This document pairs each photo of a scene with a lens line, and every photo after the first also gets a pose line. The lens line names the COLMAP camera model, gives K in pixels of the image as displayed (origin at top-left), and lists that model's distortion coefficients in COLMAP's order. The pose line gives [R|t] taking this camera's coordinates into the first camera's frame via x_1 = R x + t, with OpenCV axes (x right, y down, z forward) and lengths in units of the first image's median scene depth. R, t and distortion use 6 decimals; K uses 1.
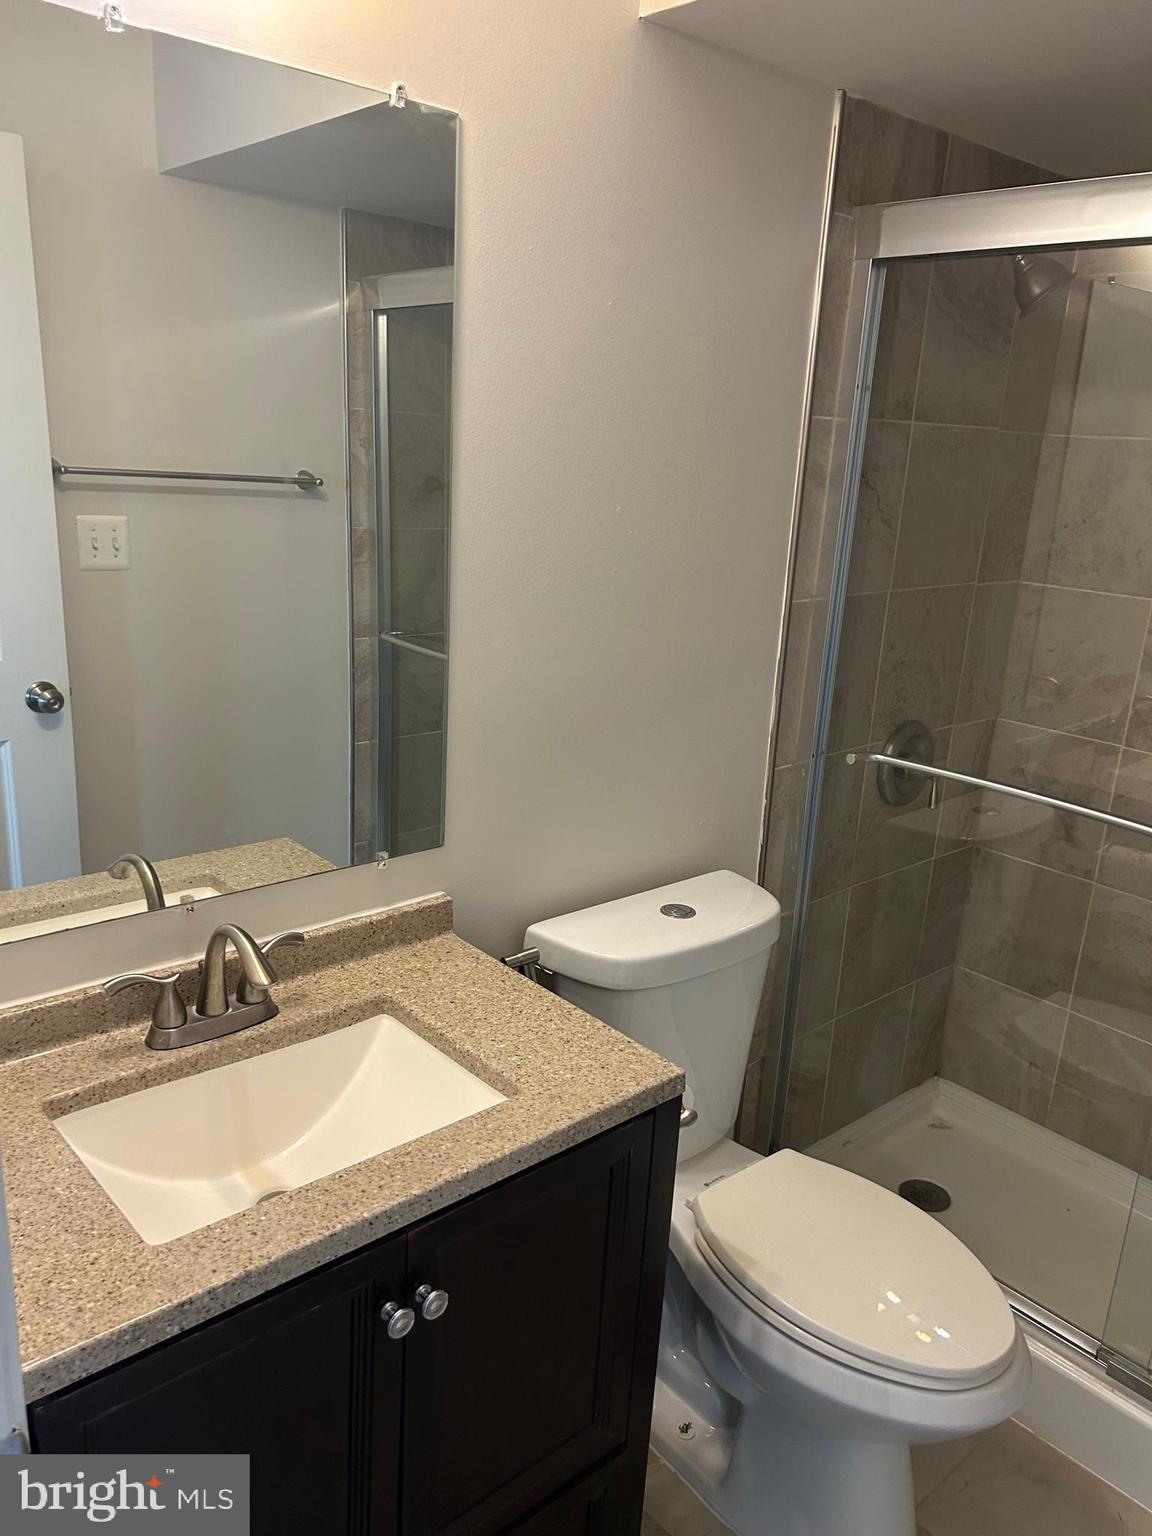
lens RADIAL K [[1160.4, 0, 576.7], [0, 1160.4, 770.5], [0, 0, 1]] dist [0.063362, -0.086104]
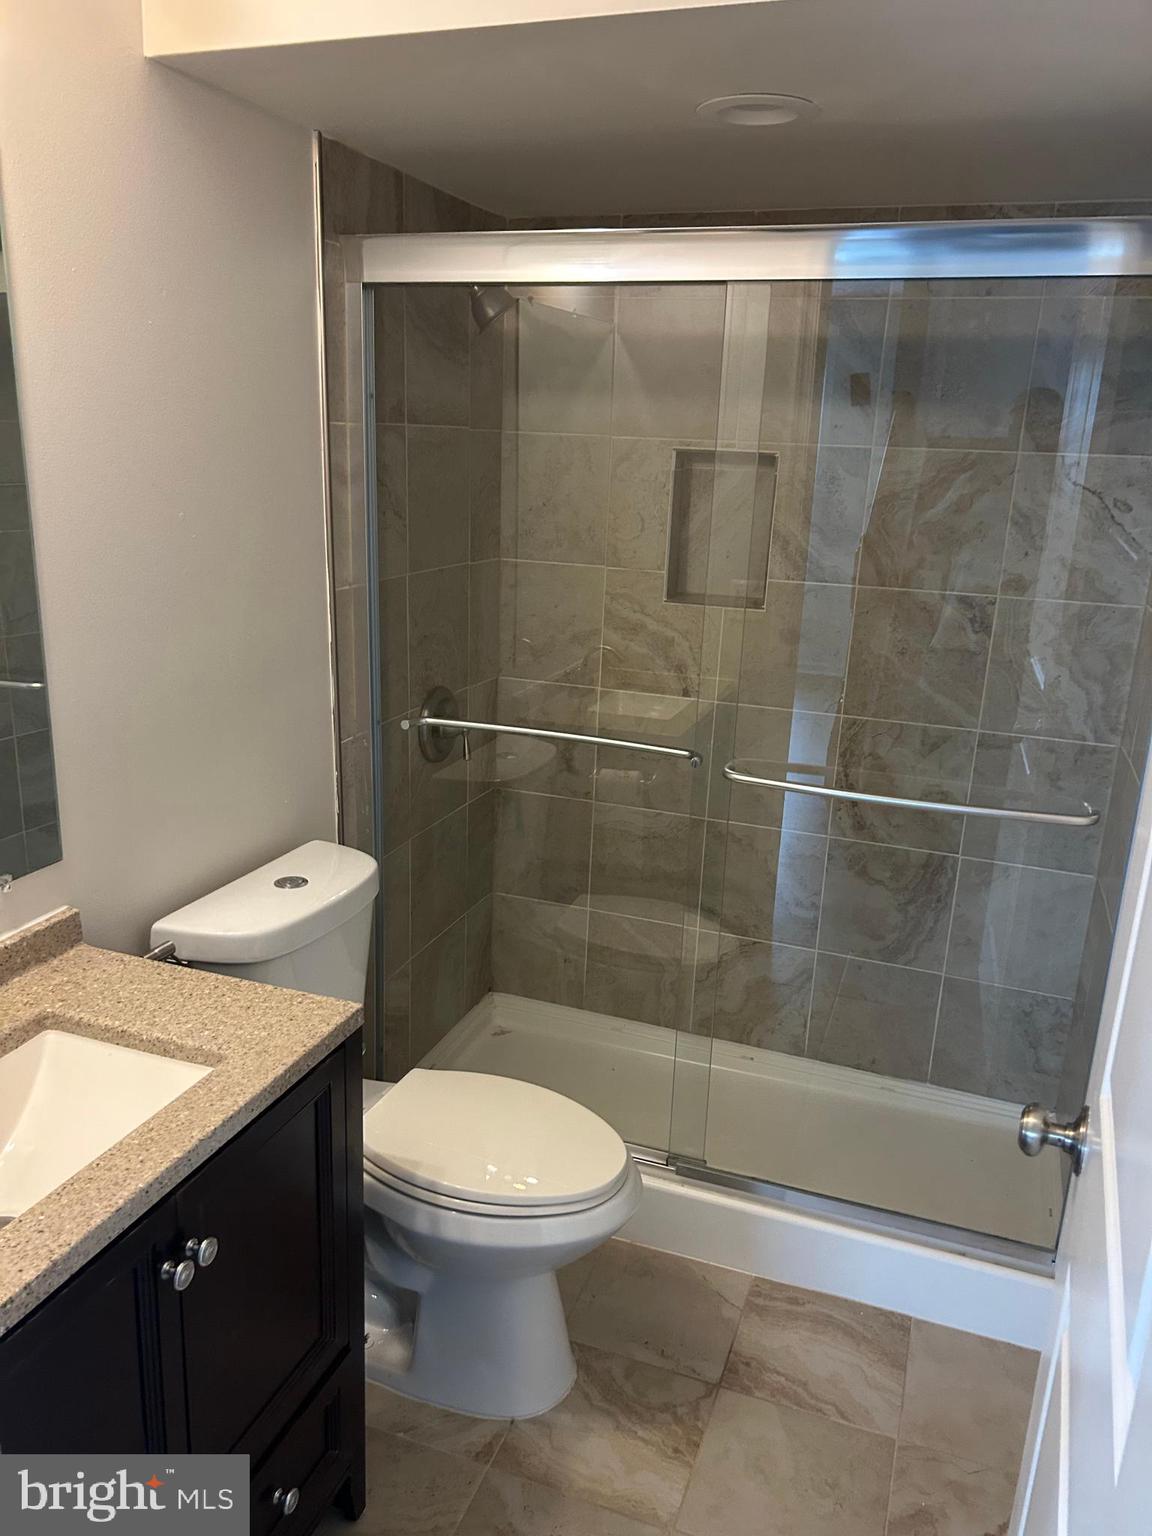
lens RADIAL K [[1160.4, 0, 579.7], [0, 1160.4, 768.0], [0, 0, 1]] dist [0.063362, -0.086104]
pose [[0.879159, -0.150029, 0.452294, -0.142979], [0.143863, 0.988422, 0.048230, 0.001763], [-0.454294, 0.022666, 0.890564, -0.089523]]
